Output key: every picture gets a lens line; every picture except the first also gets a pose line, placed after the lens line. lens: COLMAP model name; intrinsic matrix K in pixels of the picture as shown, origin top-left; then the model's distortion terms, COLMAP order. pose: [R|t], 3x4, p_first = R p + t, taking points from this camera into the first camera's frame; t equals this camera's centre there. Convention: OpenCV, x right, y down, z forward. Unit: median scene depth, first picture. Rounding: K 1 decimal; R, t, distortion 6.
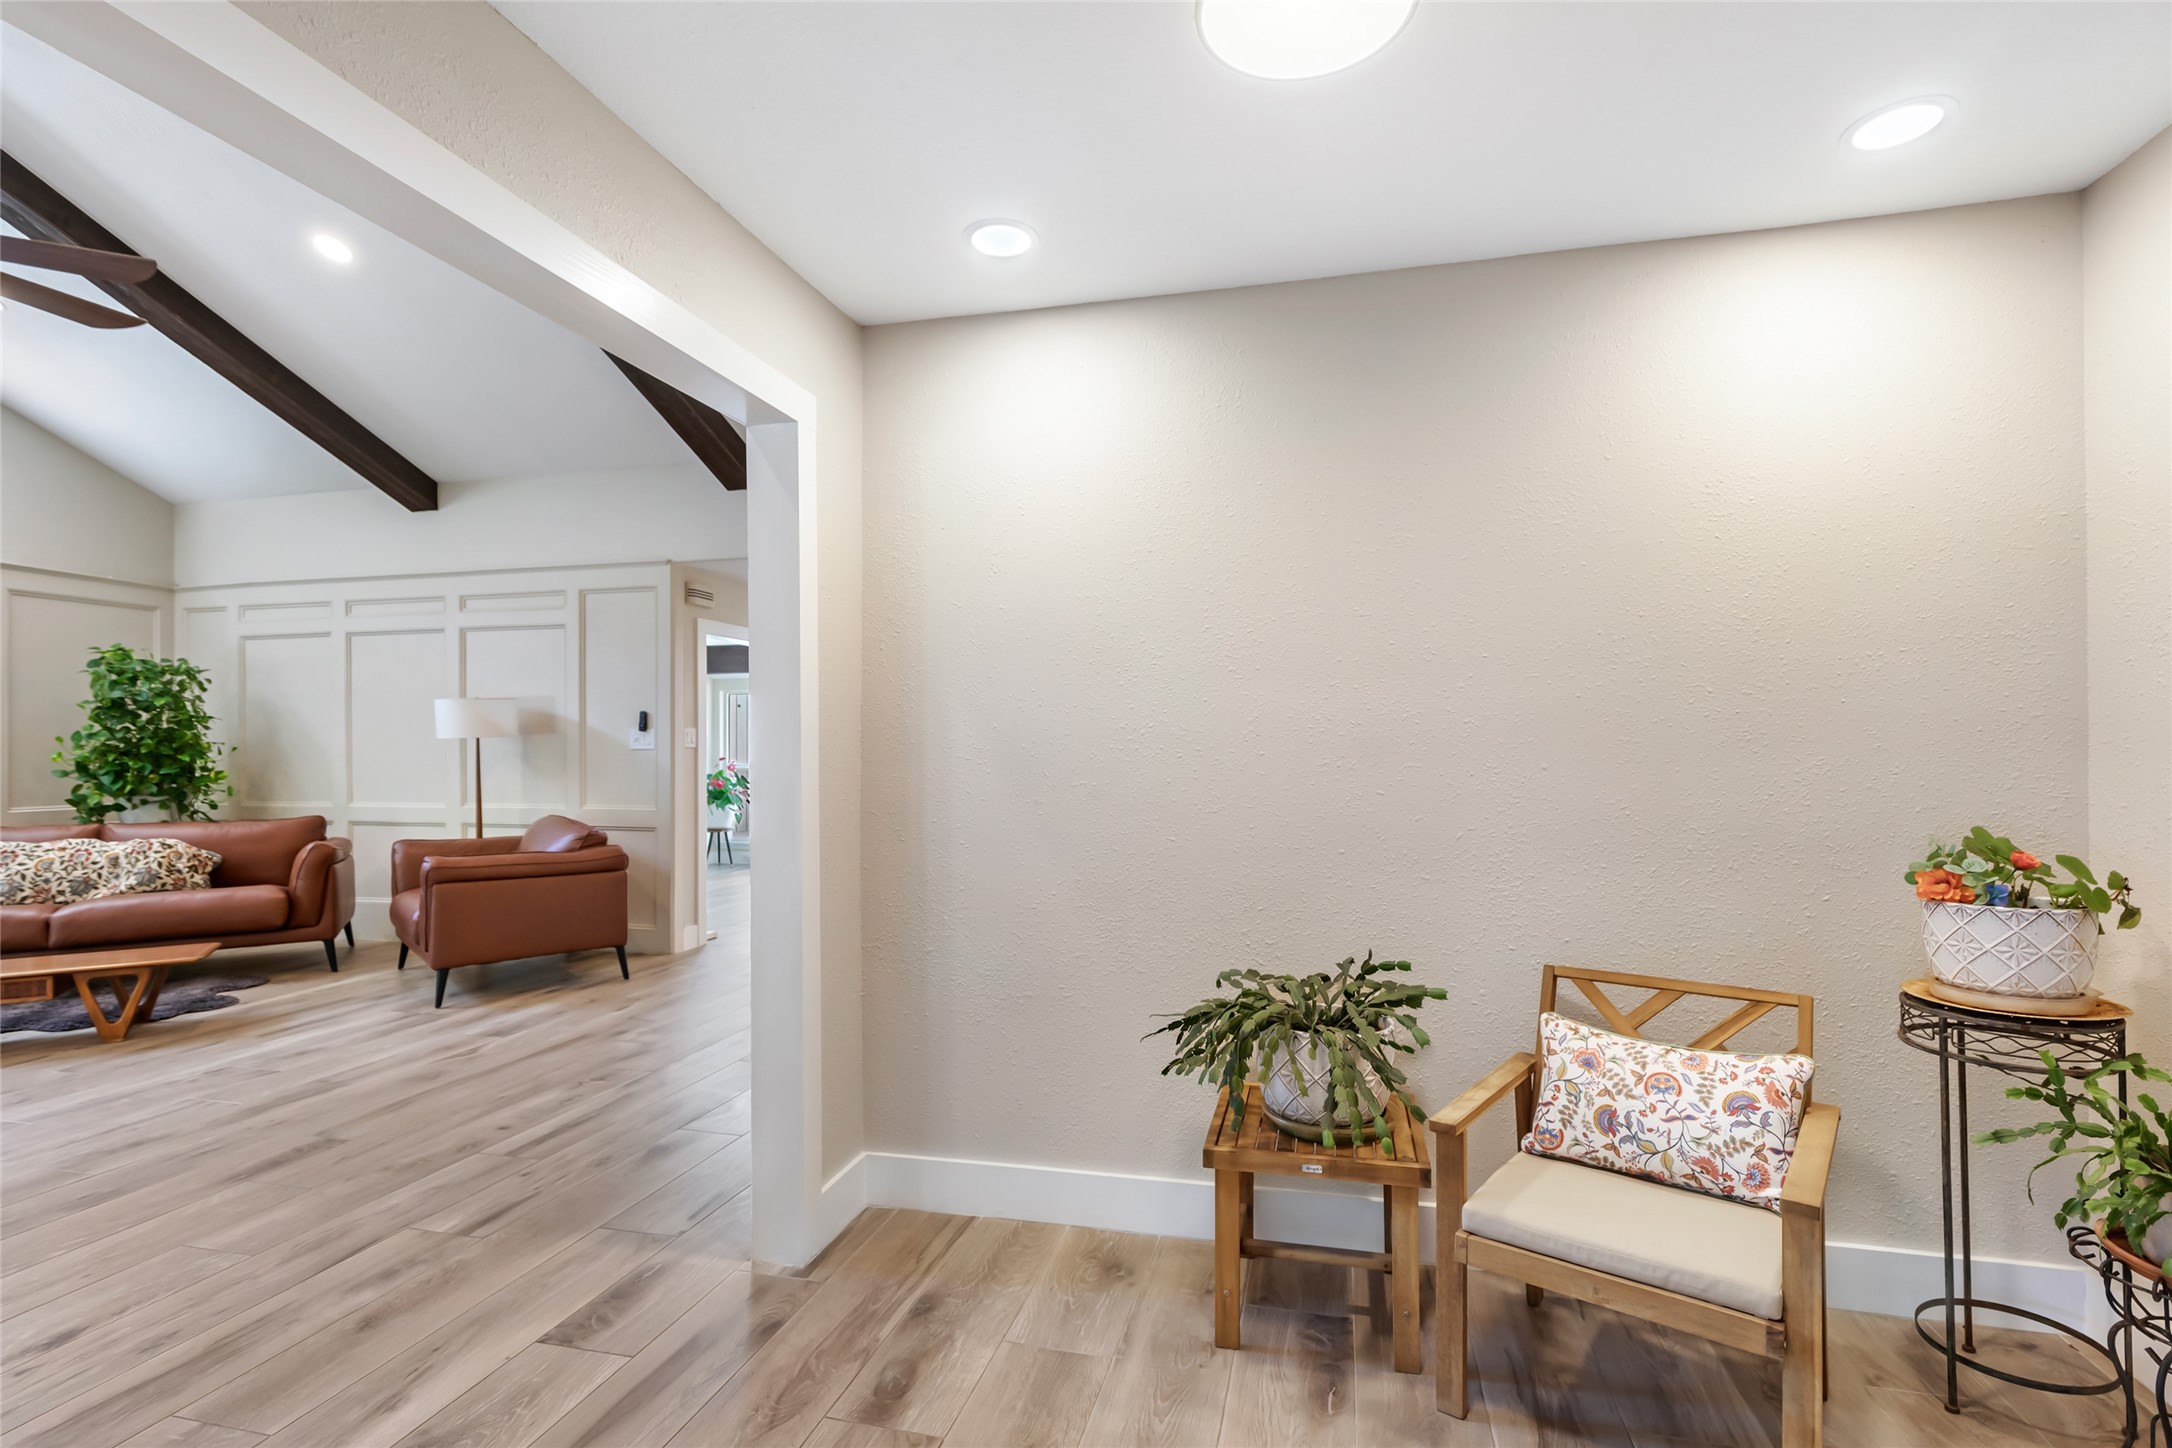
lens RADIAL K [[1009.0, 0, 1158.8], [0, 1009.0, 754.1], [0, 0, 1]] dist [0.004344, -0.000506]
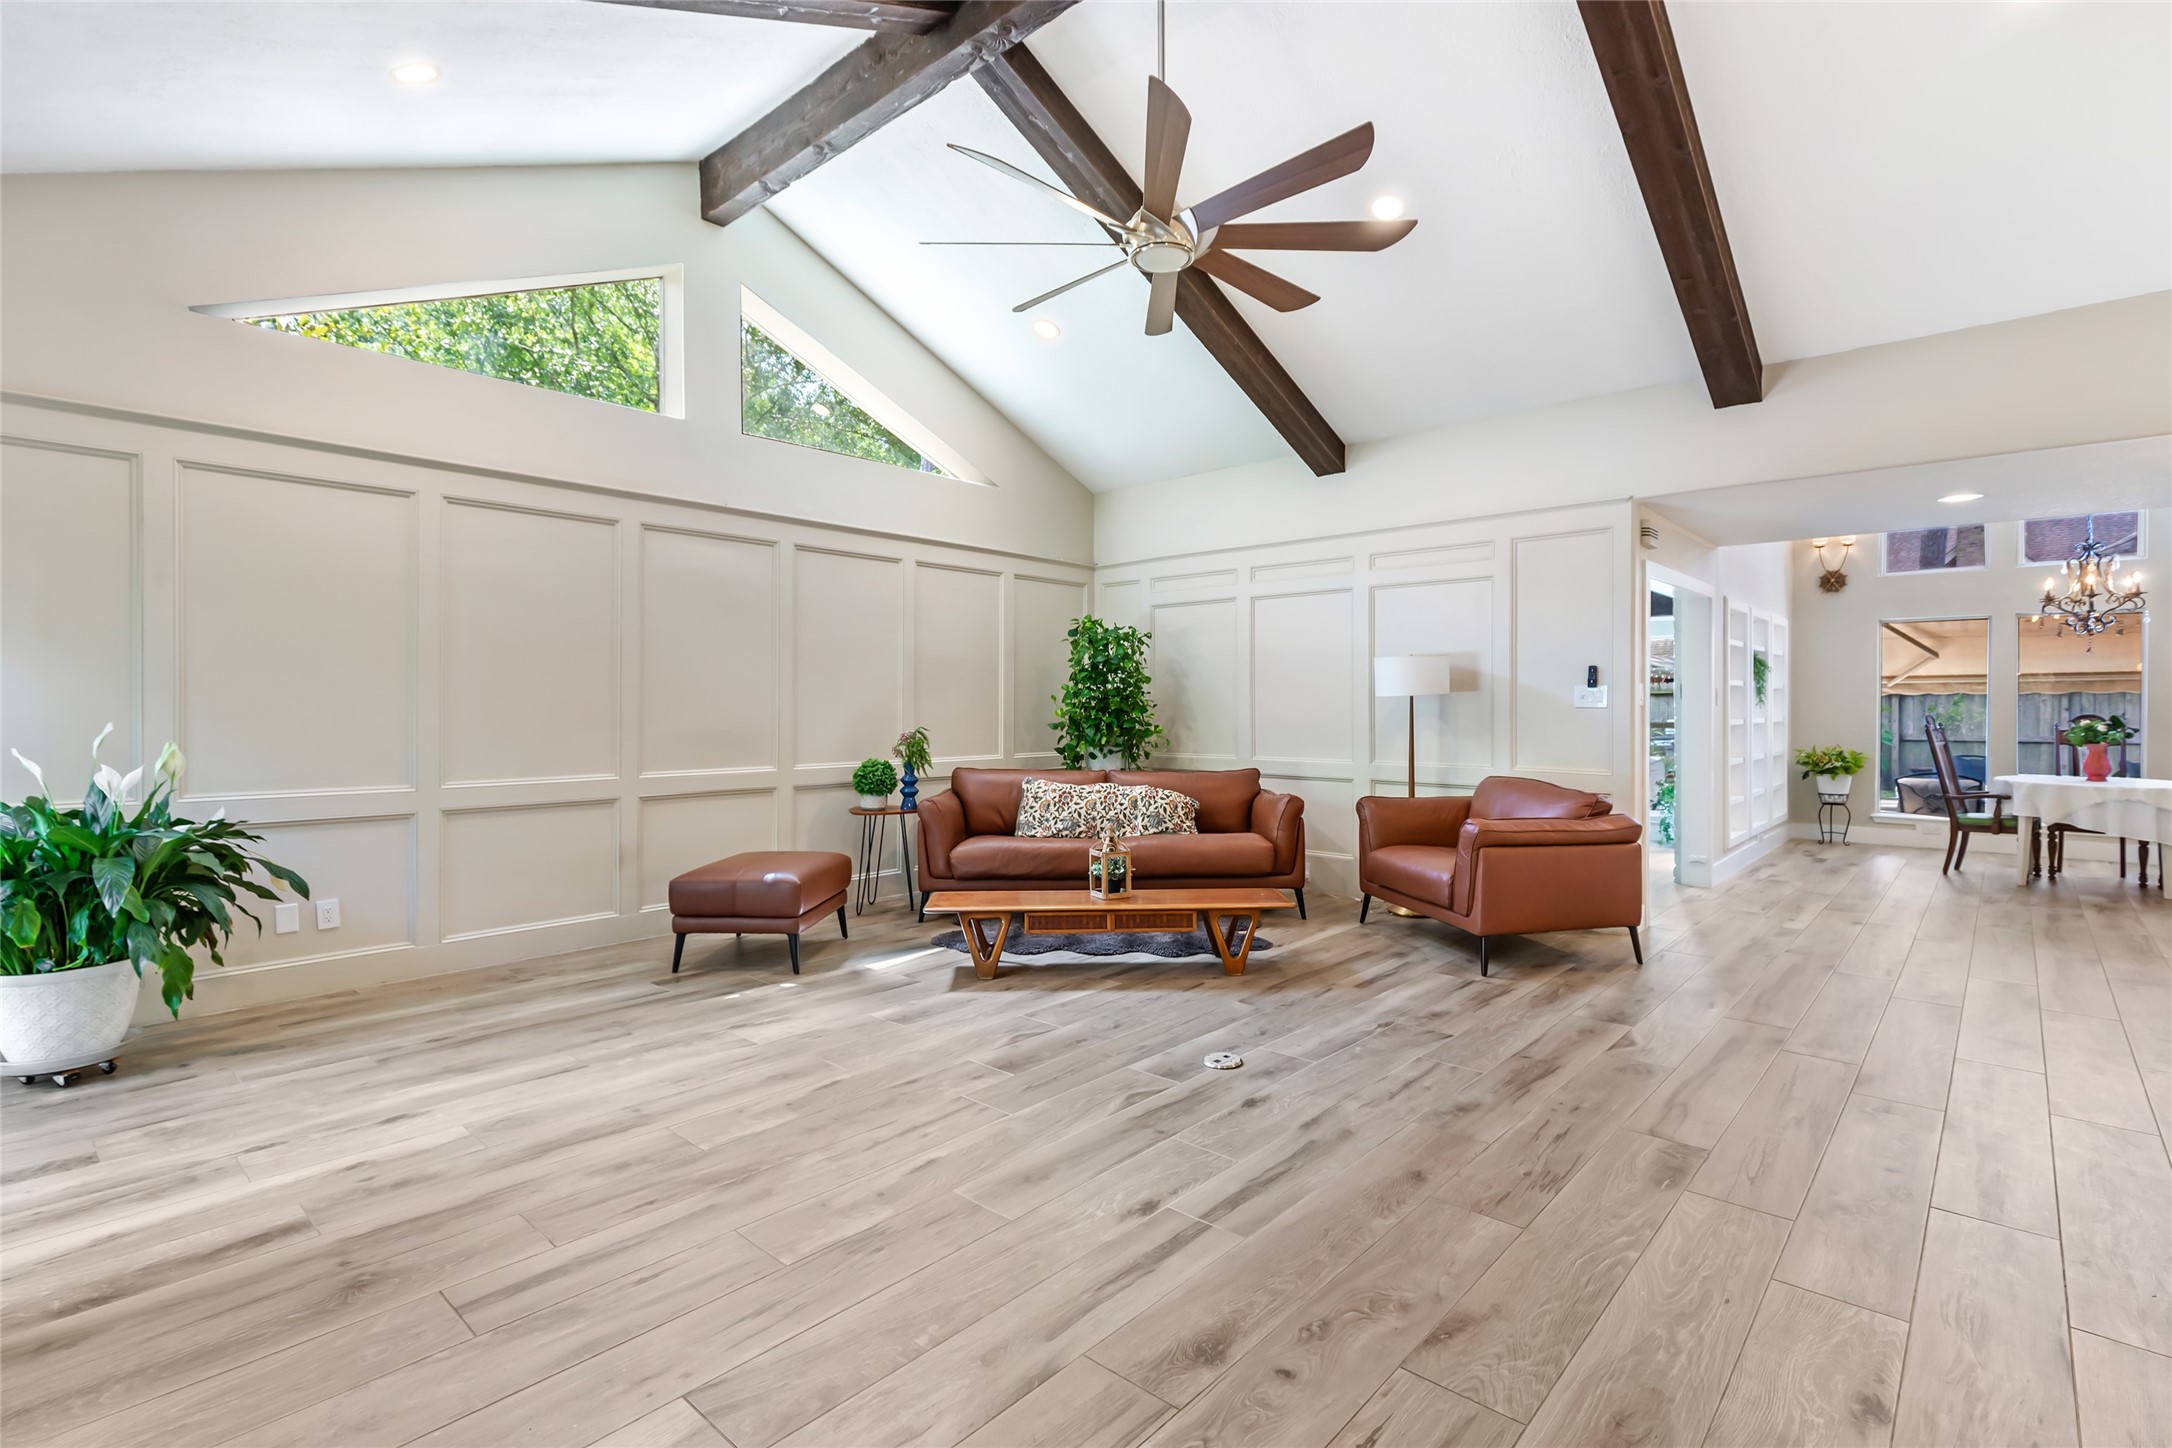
lens RADIAL K [[1009.0, 0, 1081.8], [0, 1009.0, 711.9], [0, 0, 1]] dist [0.004344, -0.000506]
pose [[0.879023, 0.005988, -0.476741, -0.487547], [-0.005742, 0.999982, 0.001972, 0.000013], [0.476744, 0.001004, 0.879041, -0.021108]]
